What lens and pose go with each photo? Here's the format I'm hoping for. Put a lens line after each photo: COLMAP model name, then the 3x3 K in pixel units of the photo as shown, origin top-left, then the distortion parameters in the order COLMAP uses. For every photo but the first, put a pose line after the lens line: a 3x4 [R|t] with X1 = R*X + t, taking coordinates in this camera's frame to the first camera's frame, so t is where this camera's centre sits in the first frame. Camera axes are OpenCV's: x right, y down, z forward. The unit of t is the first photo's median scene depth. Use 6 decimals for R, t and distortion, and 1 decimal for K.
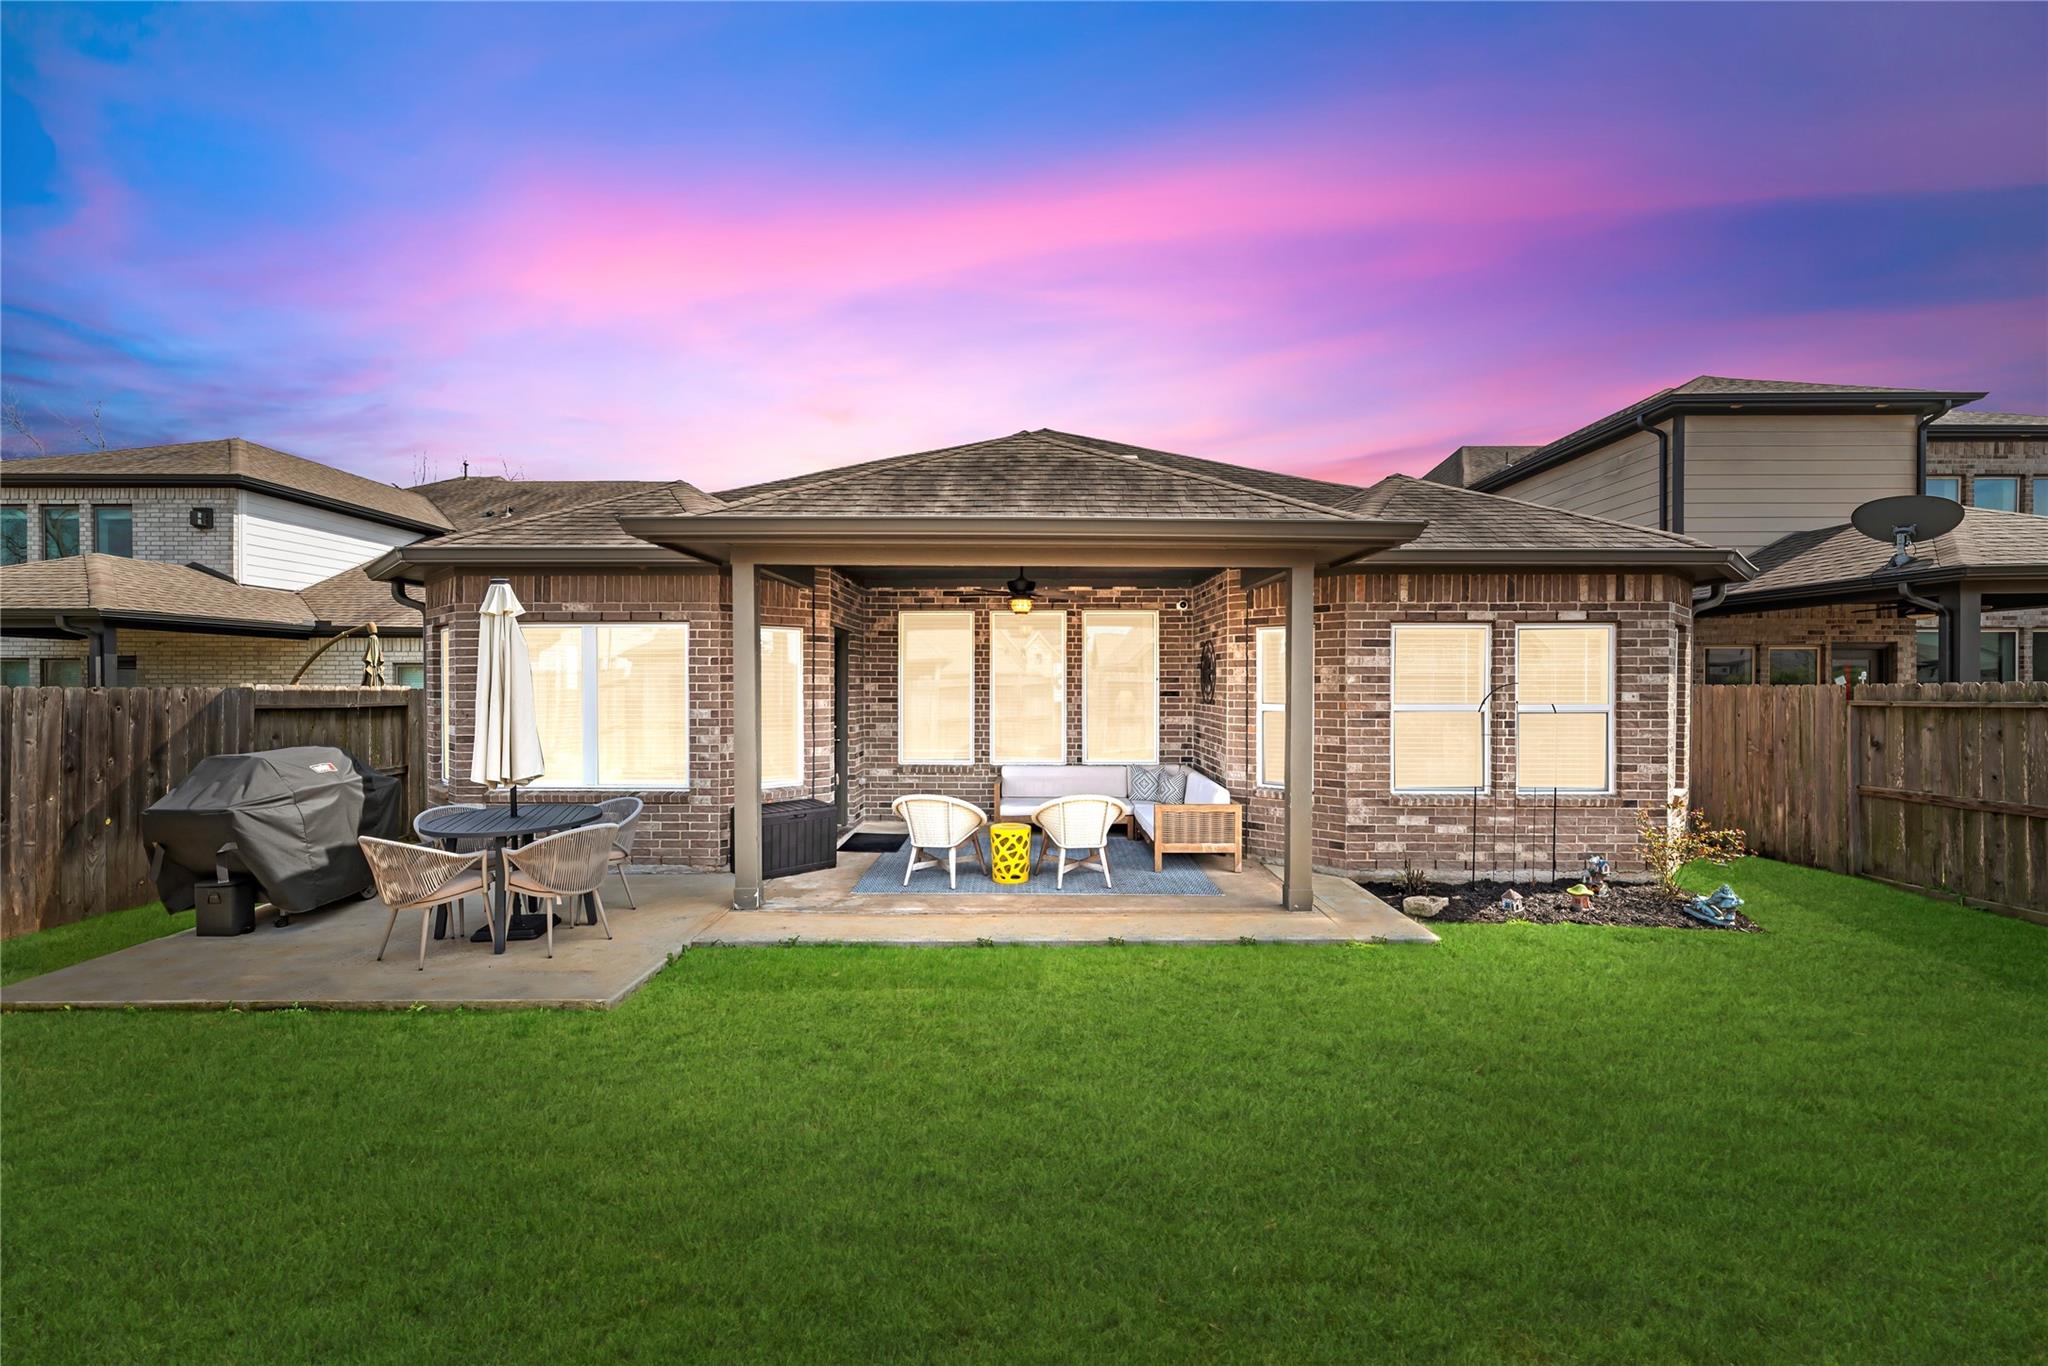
lens RADIAL K [[819.9, 0, 1030.6], [0, 819.9, 692.4], [0, 0, 1]] dist [0.000533, -0.000092]
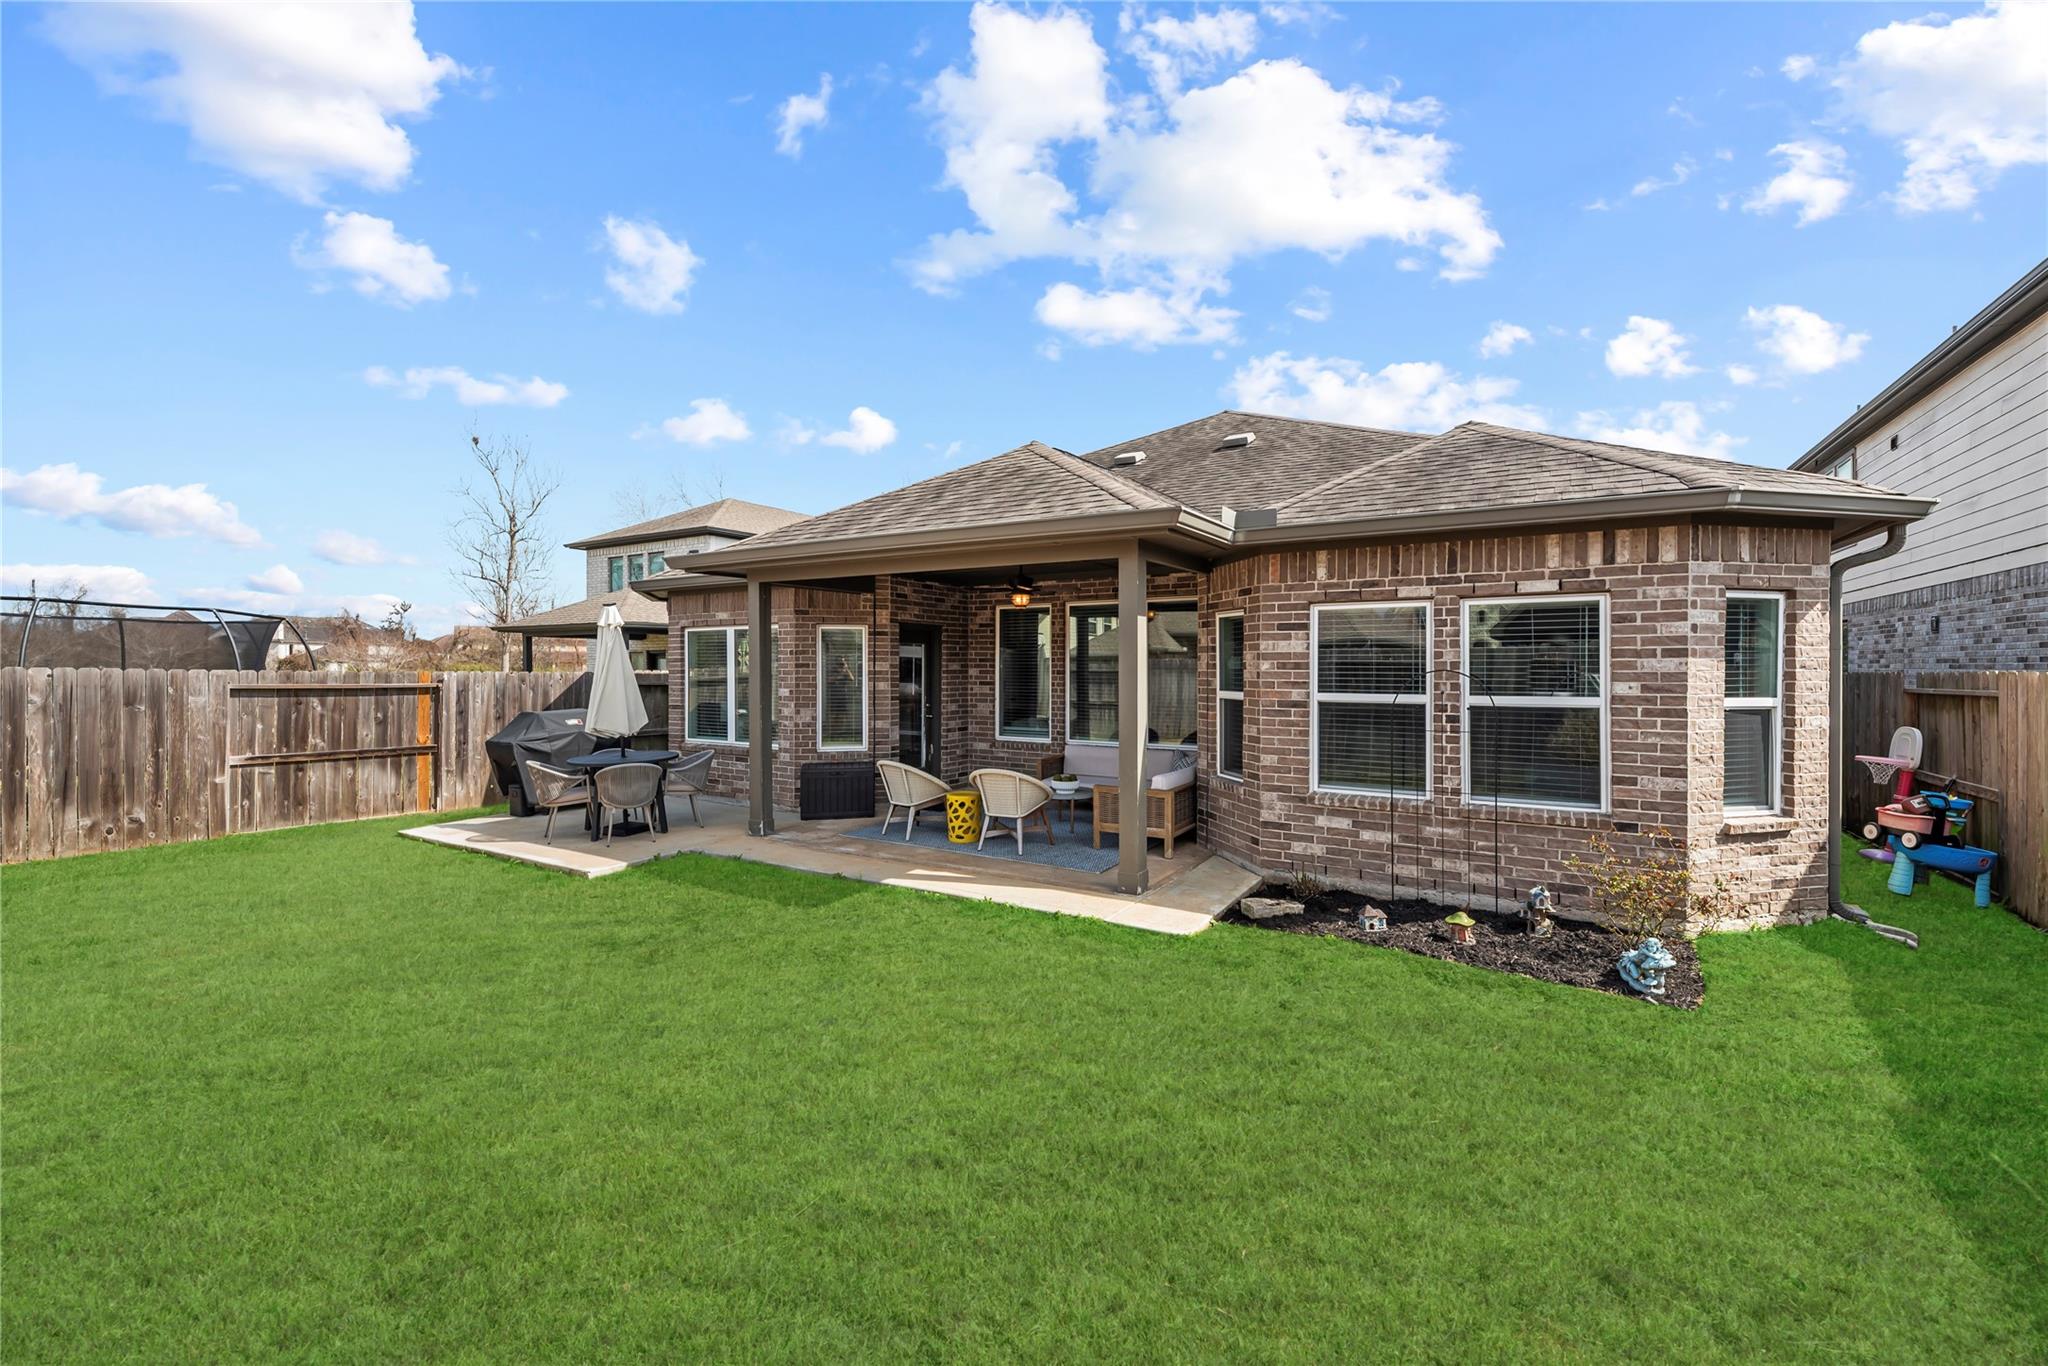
lens RADIAL K [[835.0, 0, 1033.3], [0, 835.0, 672.3], [0, 0, 1]] dist [0.000534, 0.000148]
pose [[0.856346, 0.002613, -0.516396, 0.654489], [-0.004040, 0.999990, -0.001640, -0.005859], [0.516386, 0.003490, 0.856349, 0.041747]]
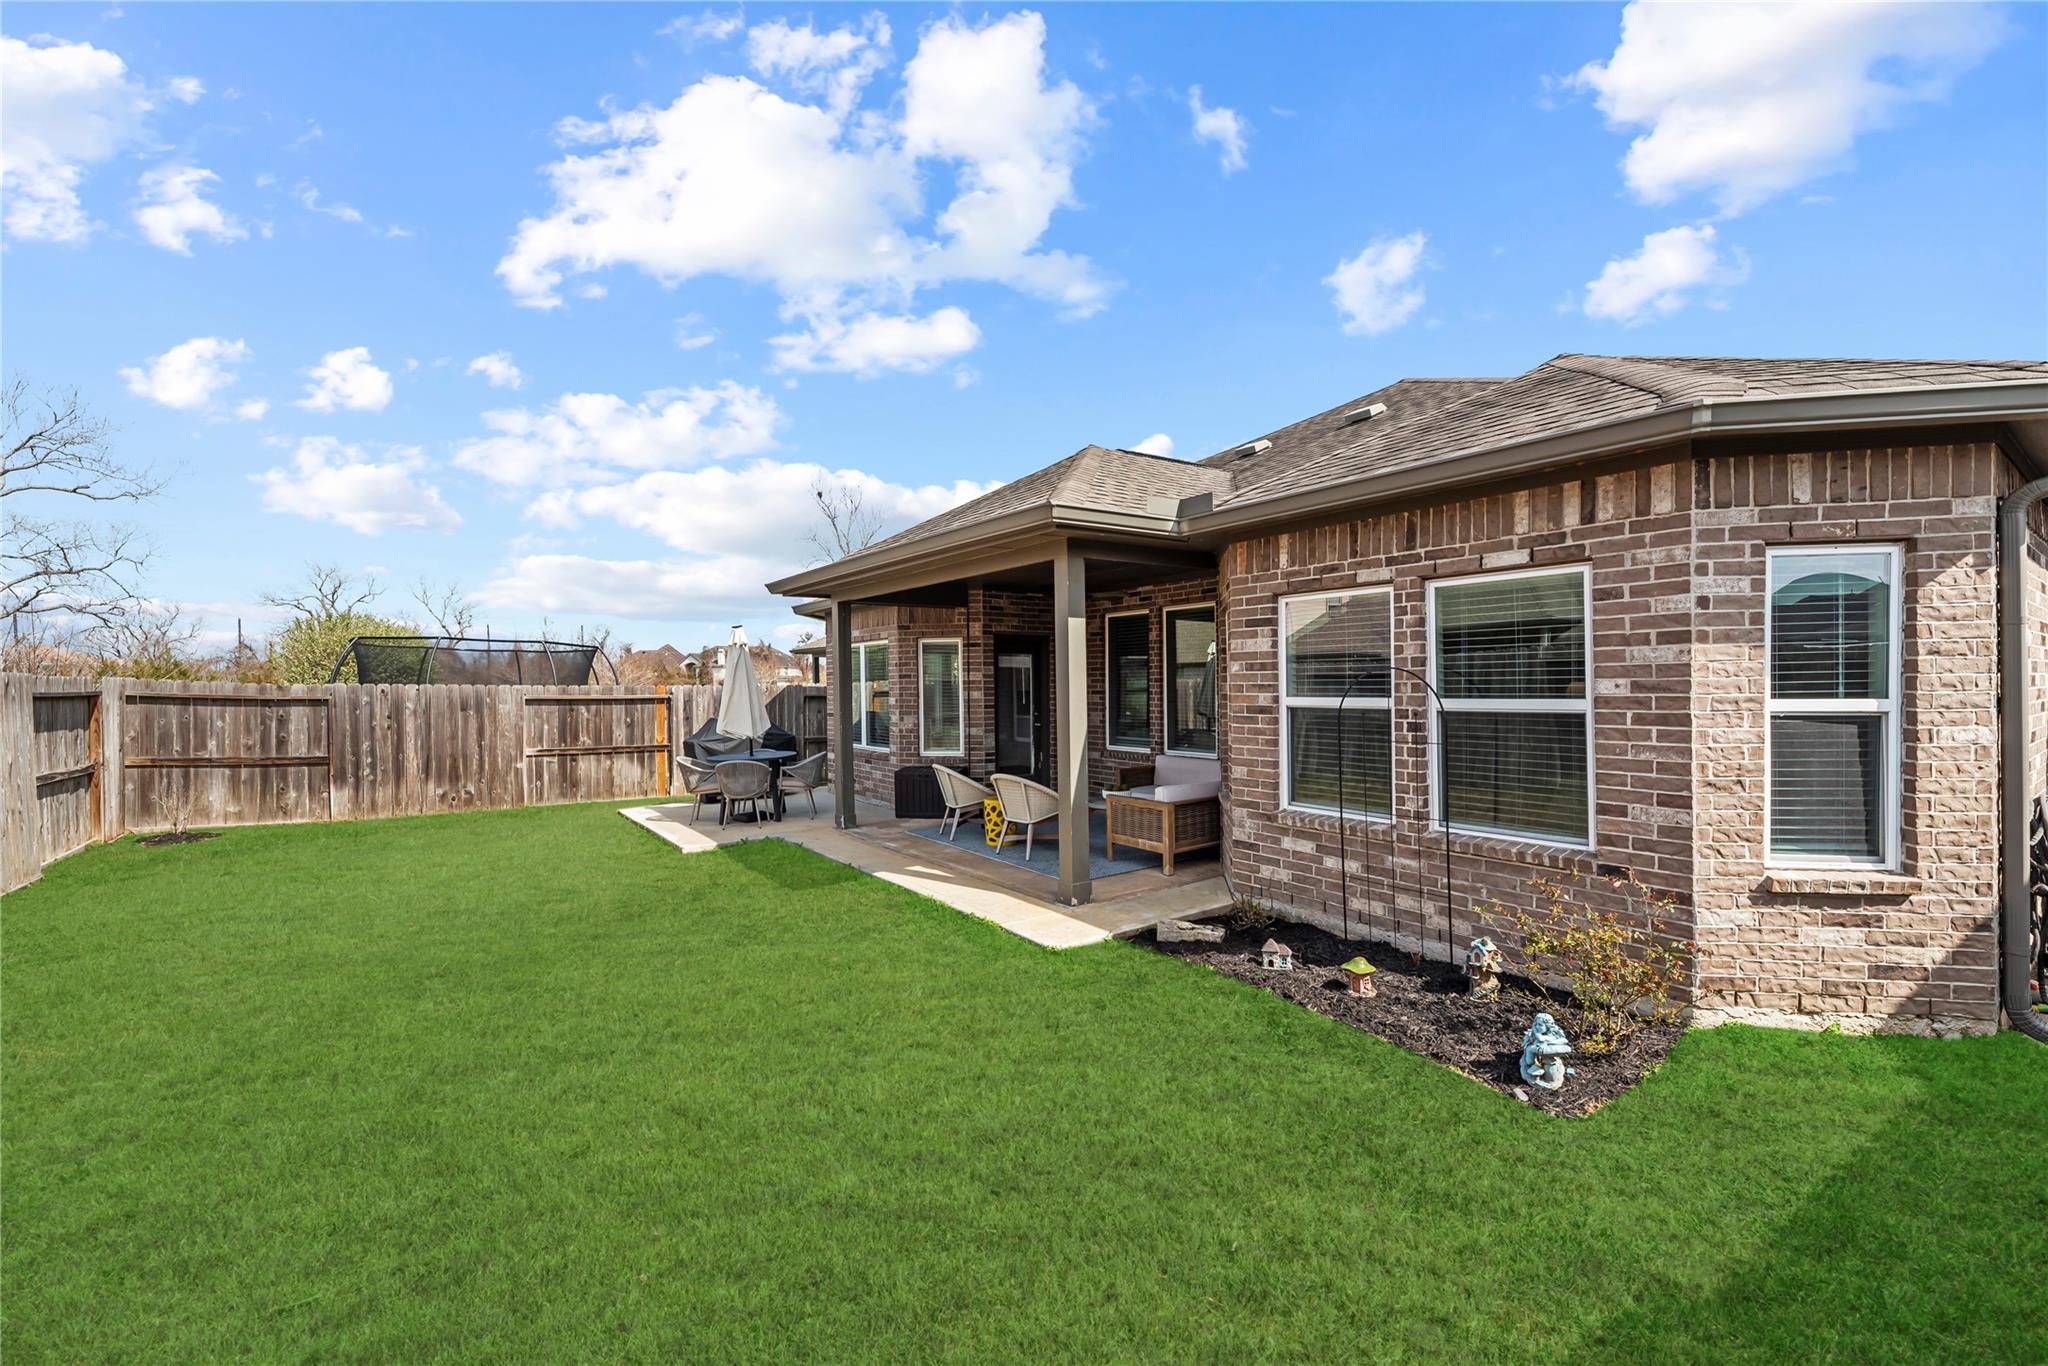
lens RADIAL K [[836.1, 0, 1026.7], [0, 836.1, 690.5], [0, 0, 1]] dist [-0.000108, -0.000155]
pose [[0.585933, -0.000706, -0.810360, 0.959437], [0.005125, 0.999983, 0.002835, 0.004432], [0.810344, -0.005814, 0.585926, 0.318218]]
